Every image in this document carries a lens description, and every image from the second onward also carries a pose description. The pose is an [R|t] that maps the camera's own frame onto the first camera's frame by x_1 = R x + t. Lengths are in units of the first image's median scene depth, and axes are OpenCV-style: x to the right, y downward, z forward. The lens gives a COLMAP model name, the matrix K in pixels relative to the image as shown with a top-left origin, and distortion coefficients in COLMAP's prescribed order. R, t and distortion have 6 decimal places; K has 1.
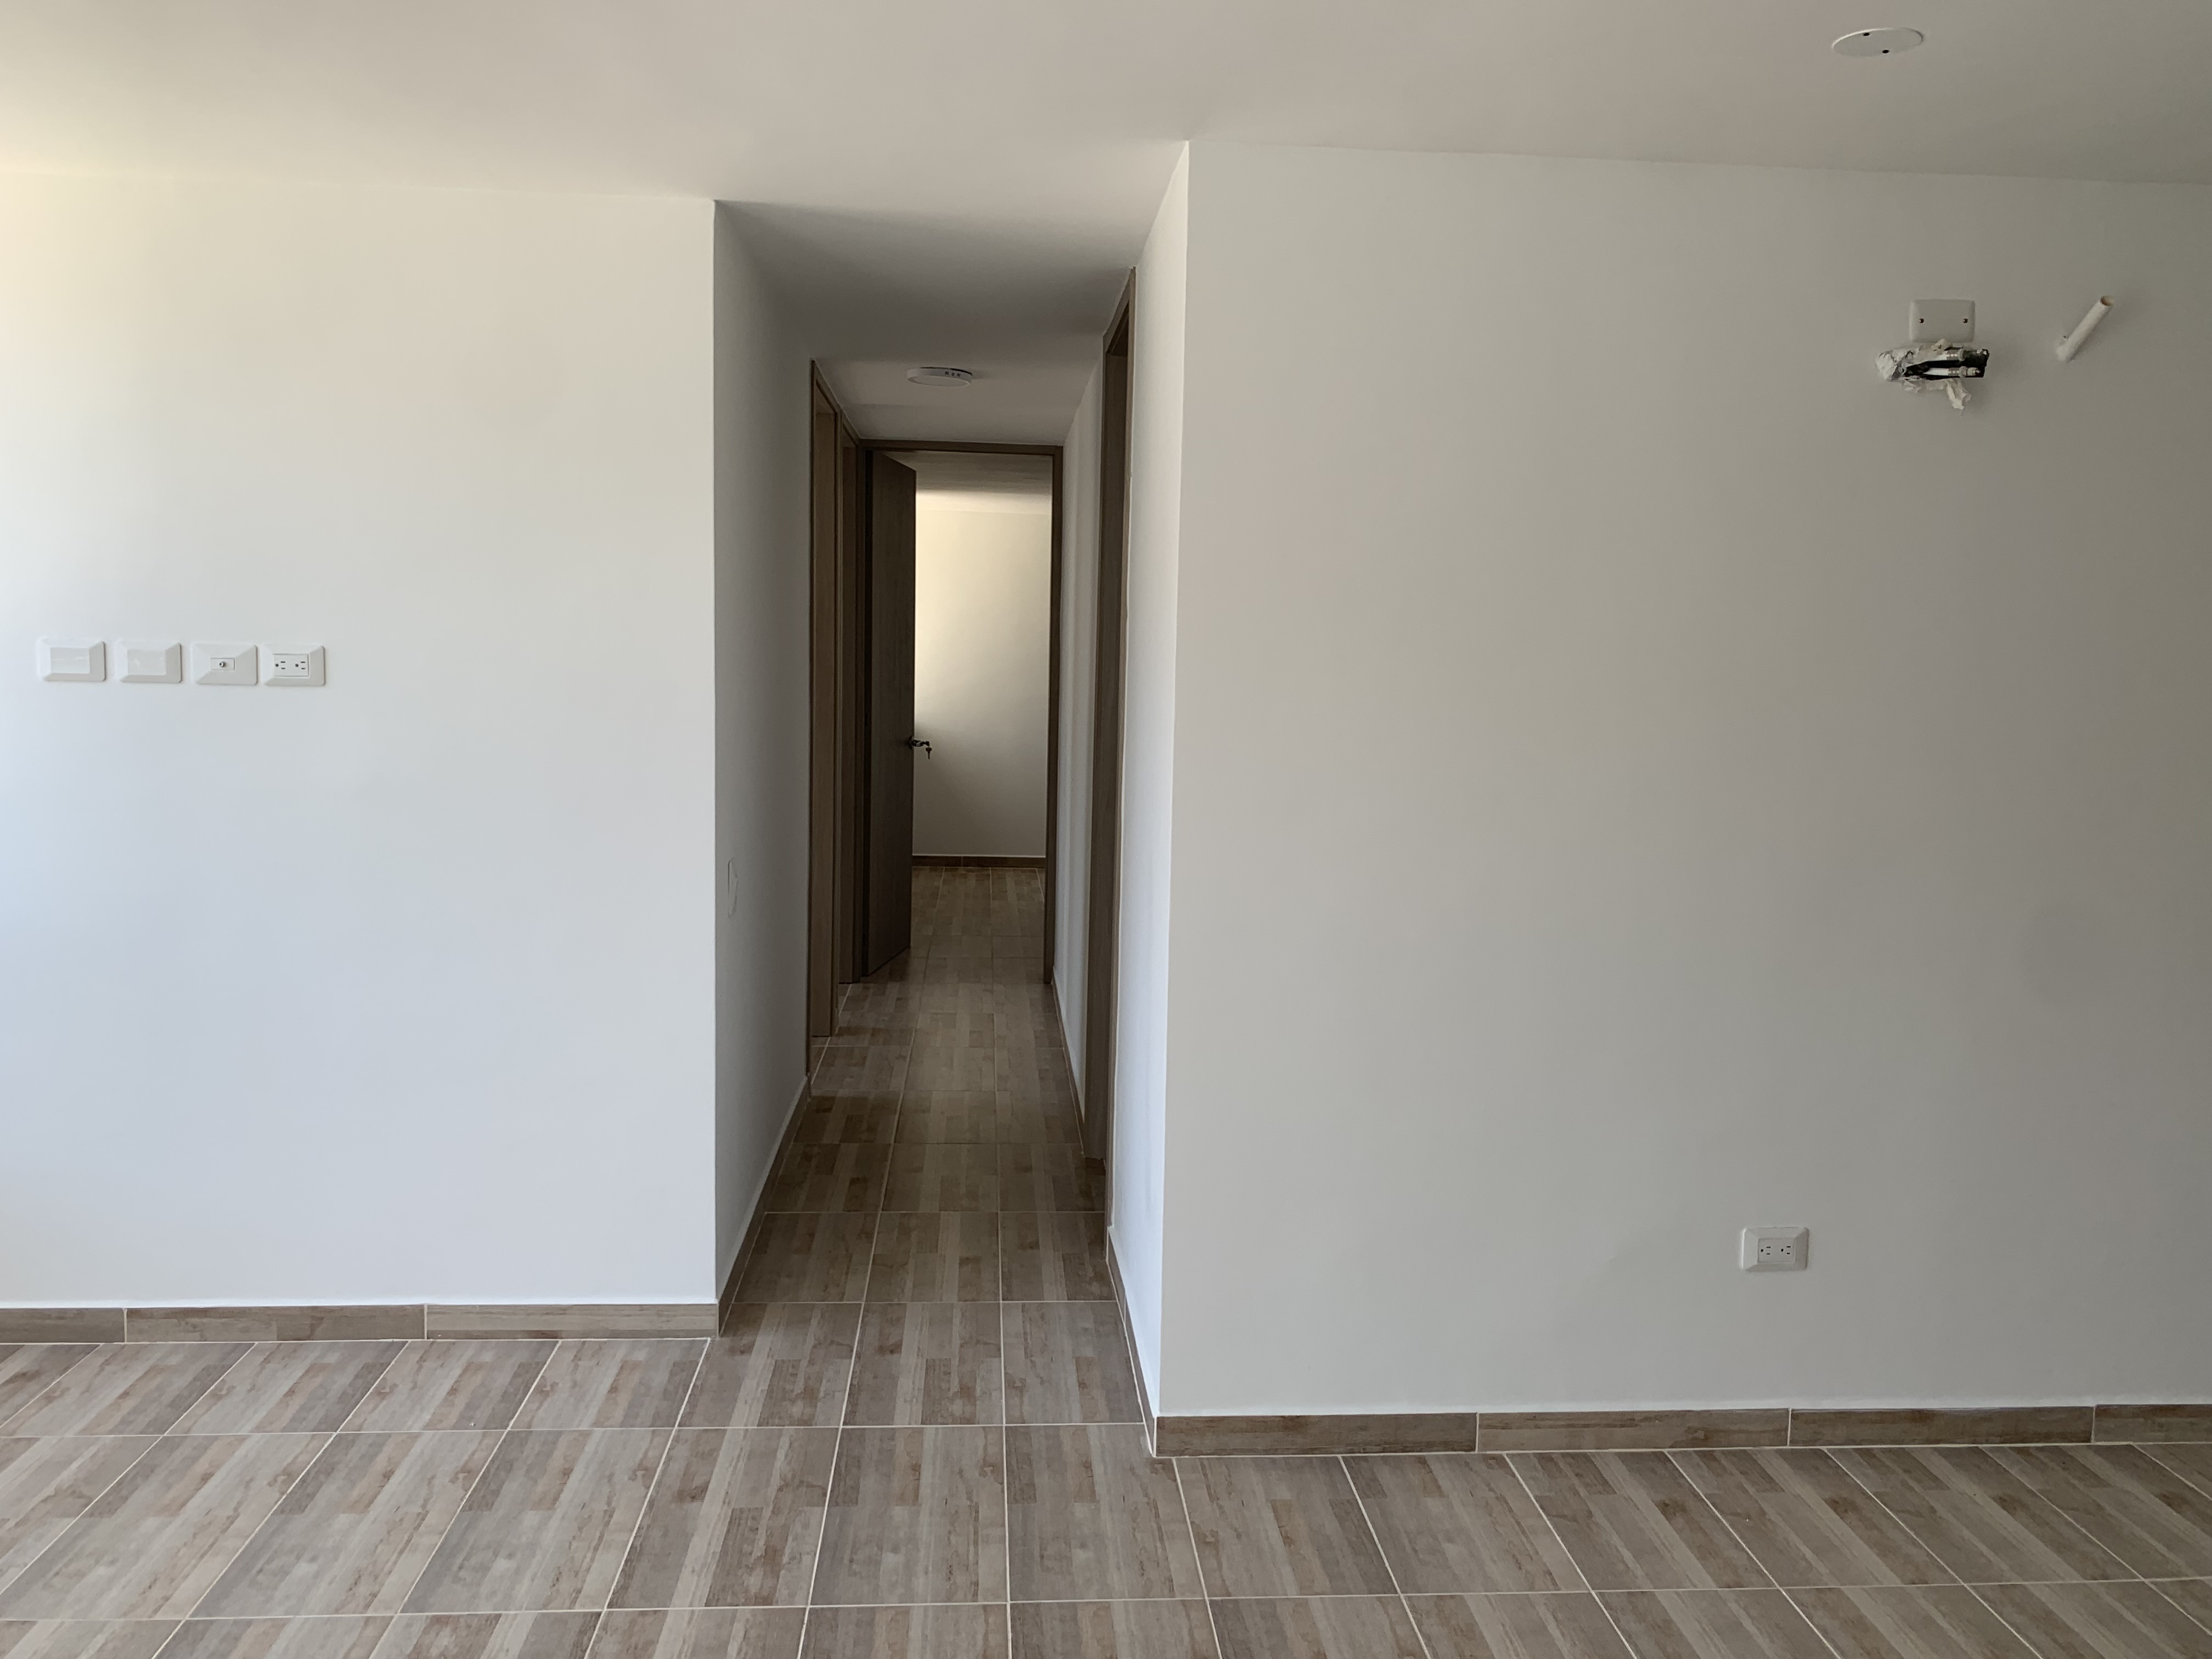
lens RADIAL K [[1747.7, 0, 1164.2], [0, 1747.7, 824.3], [0, 0, 1]] dist [0.001908, 0.002571]
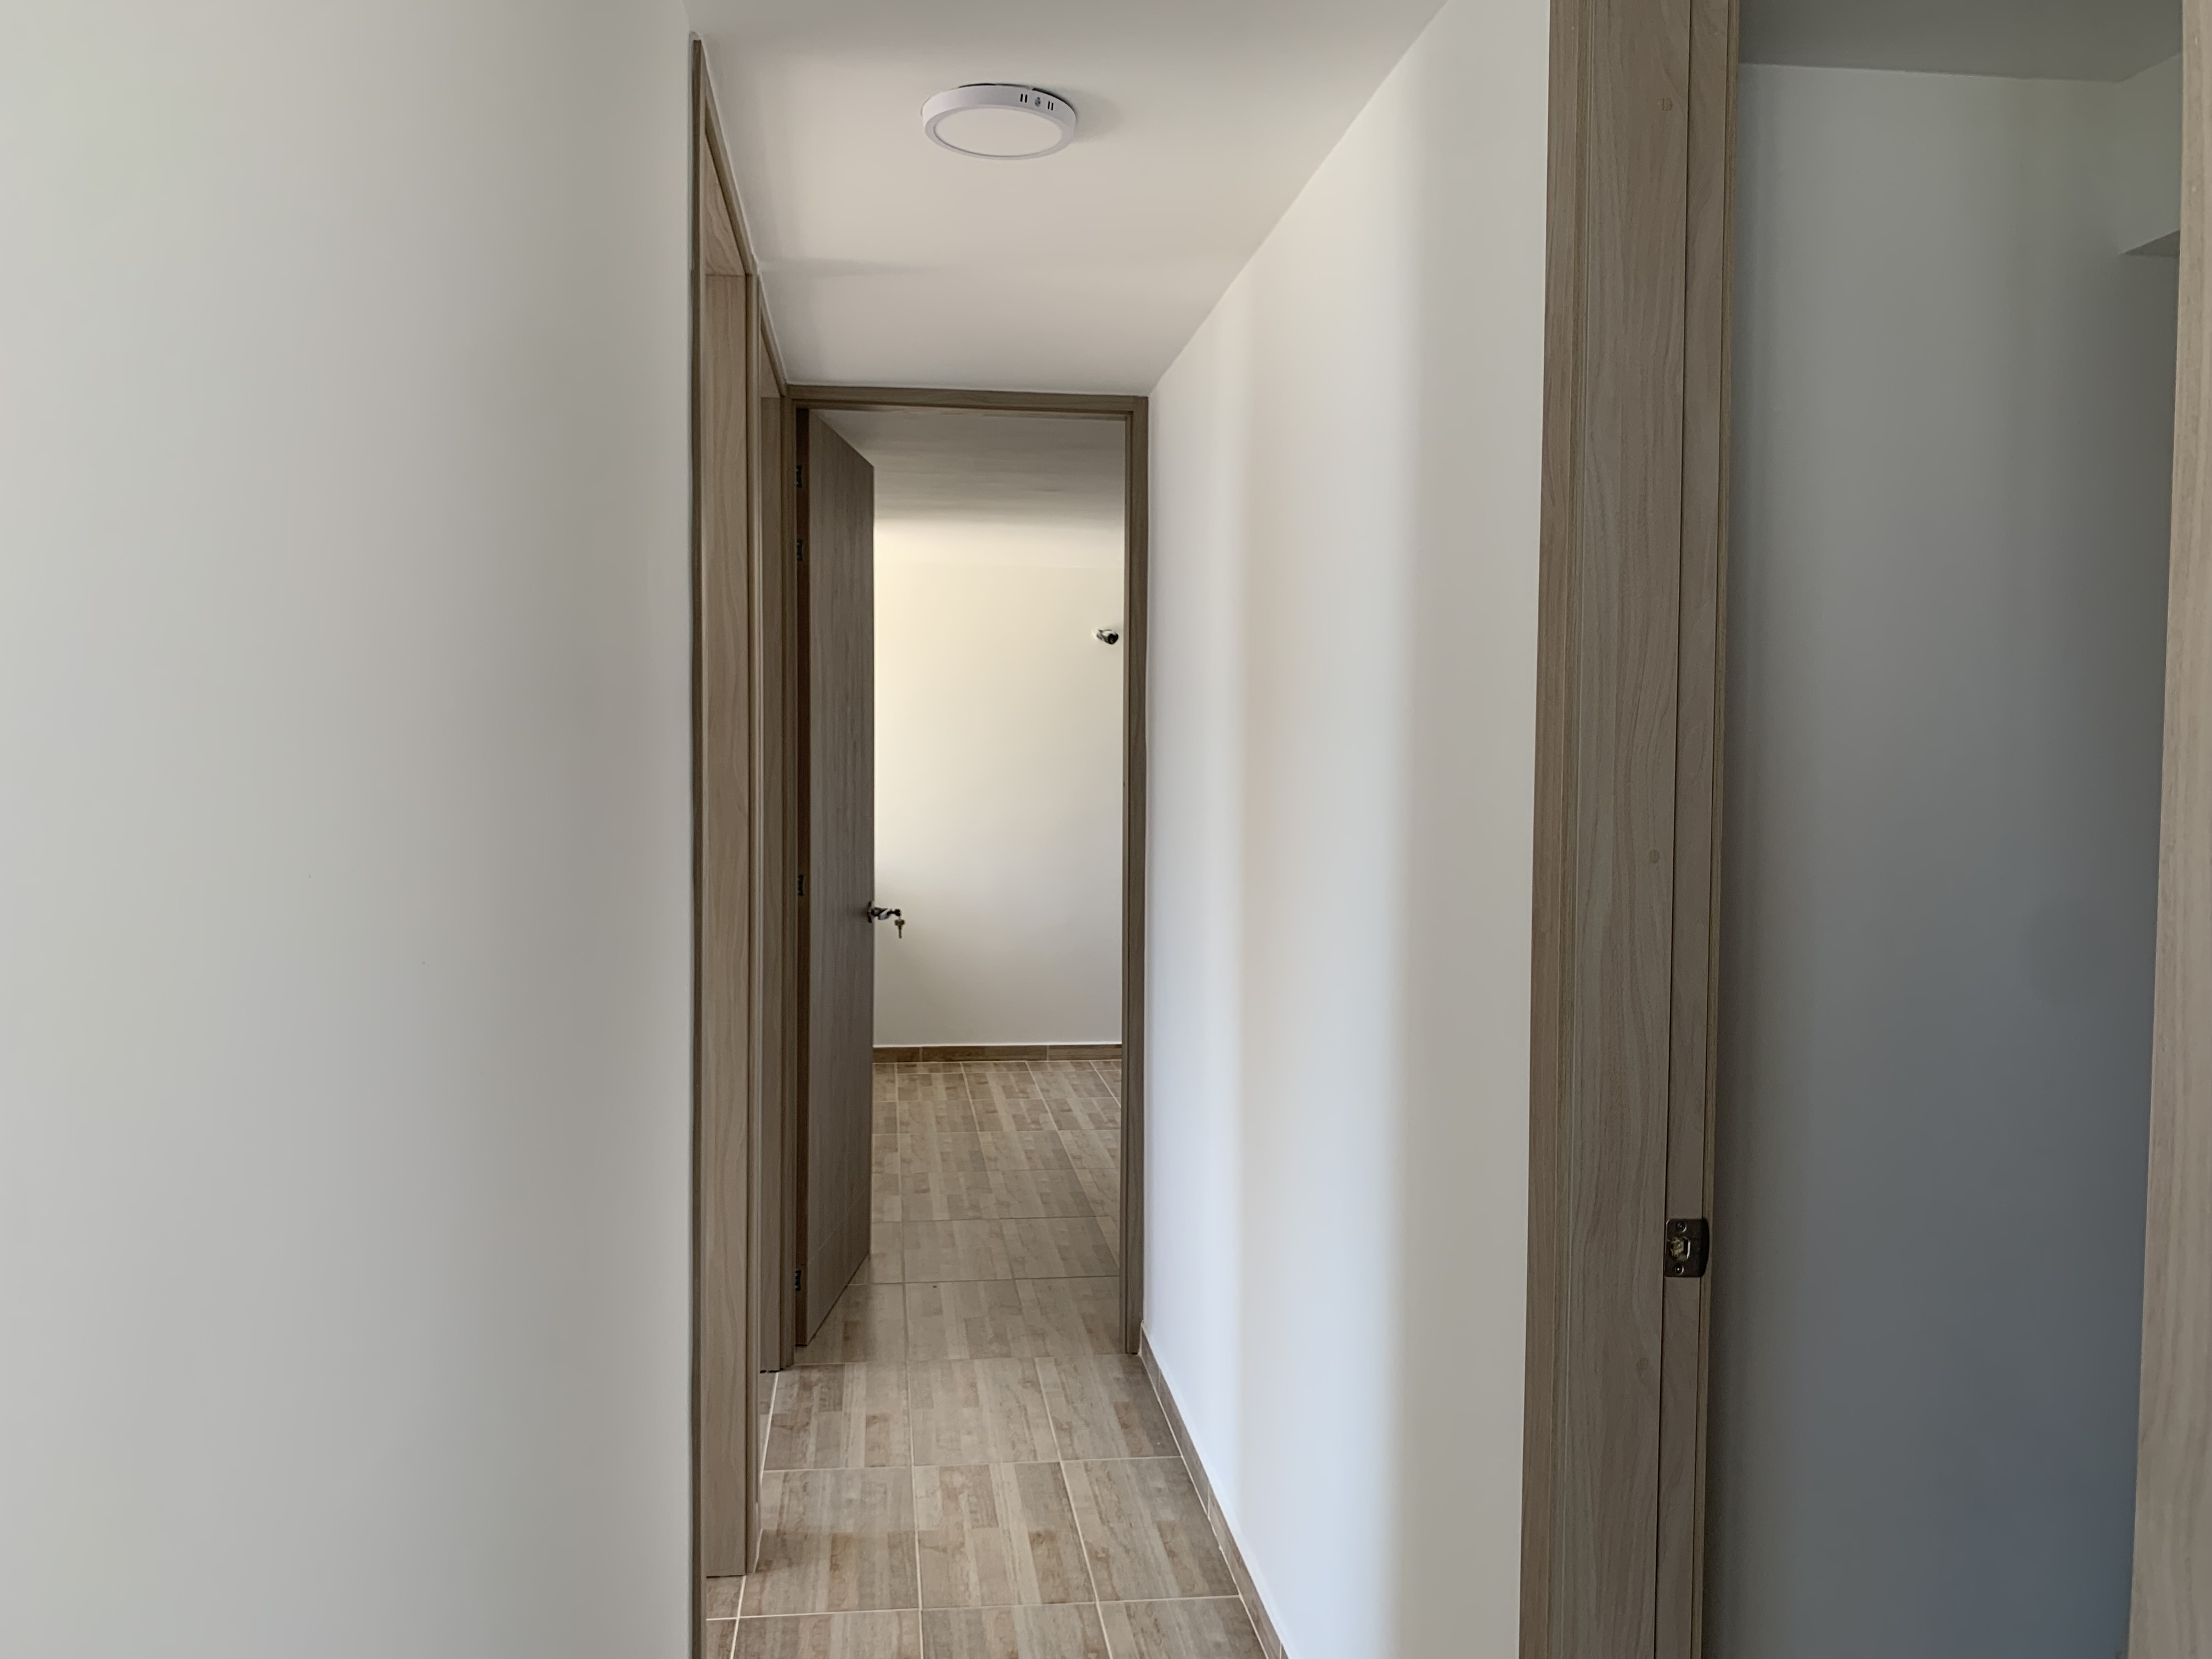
lens RADIAL K [[1717.7, 0, 1101.6], [0, 1717.7, 800.8], [0, 0, 1]] dist [0.113697, -0.334553]
pose [[0.999470, -0.020809, 0.025024, -0.088107], [0.022513, 0.997304, -0.069846, -0.047349], [-0.023503, 0.070373, 0.997244, 0.445576]]
